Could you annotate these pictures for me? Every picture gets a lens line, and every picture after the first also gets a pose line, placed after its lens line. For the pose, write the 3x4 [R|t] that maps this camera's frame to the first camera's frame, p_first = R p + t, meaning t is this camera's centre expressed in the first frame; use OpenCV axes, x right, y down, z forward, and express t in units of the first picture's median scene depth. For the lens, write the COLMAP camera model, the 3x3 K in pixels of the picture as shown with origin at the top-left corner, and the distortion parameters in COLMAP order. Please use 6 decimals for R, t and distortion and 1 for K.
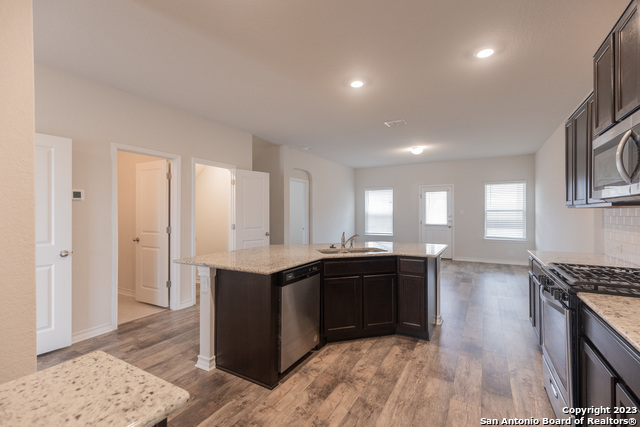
lens RADIAL K [[287.8, 0, 322.9], [0, 287.8, 213.4], [0, 0, 1]] dist [0.003666, -0.000111]
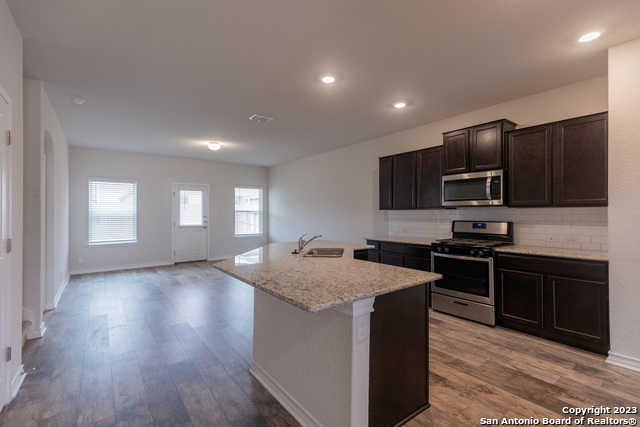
lens RADIAL K [[287.2, 0, 318.1], [0, 287.2, 211.8], [0, 0, 1]] dist [0.002531, 0.000041]
pose [[0.398234, 0.005701, 0.917266, -0.383923], [0.002398, 0.999971, -0.007256, 0.001874], [-0.917281, 0.005090, 0.398208, 0.319008]]
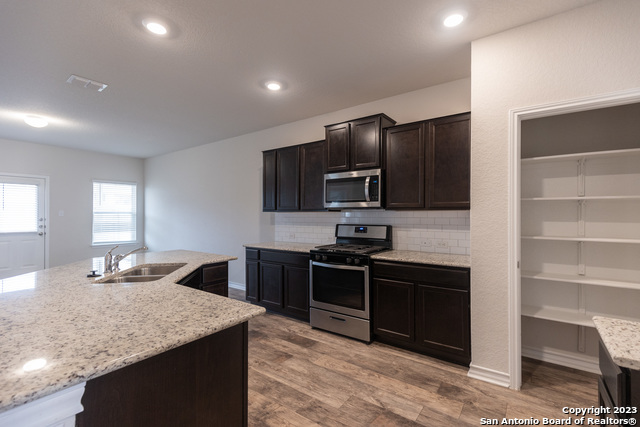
lens RADIAL K [[287.8, 0, 322.9], [0, 287.8, 213.4], [0, 0, 1]] dist [0.003666, -0.000111]
pose [[0.117599, 0.007918, 0.993030, -0.255421], [0.000401, 0.999968, -0.008021, 0.000501], [-0.993061, 0.001342, 0.117592, 0.256783]]
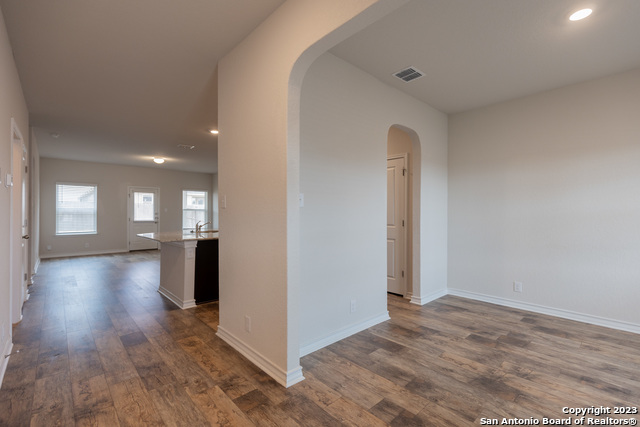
lens RADIAL K [[287.8, 0, 322.9], [0, 287.8, 213.4], [0, 0, 1]] dist [0.003666, -0.000111]
pose [[0.307168, 0.003873, 0.951647, -0.632072], [0.000064, 0.999992, -0.004090, 0.016542], [-0.951655, 0.001318, 0.307166, -0.059304]]
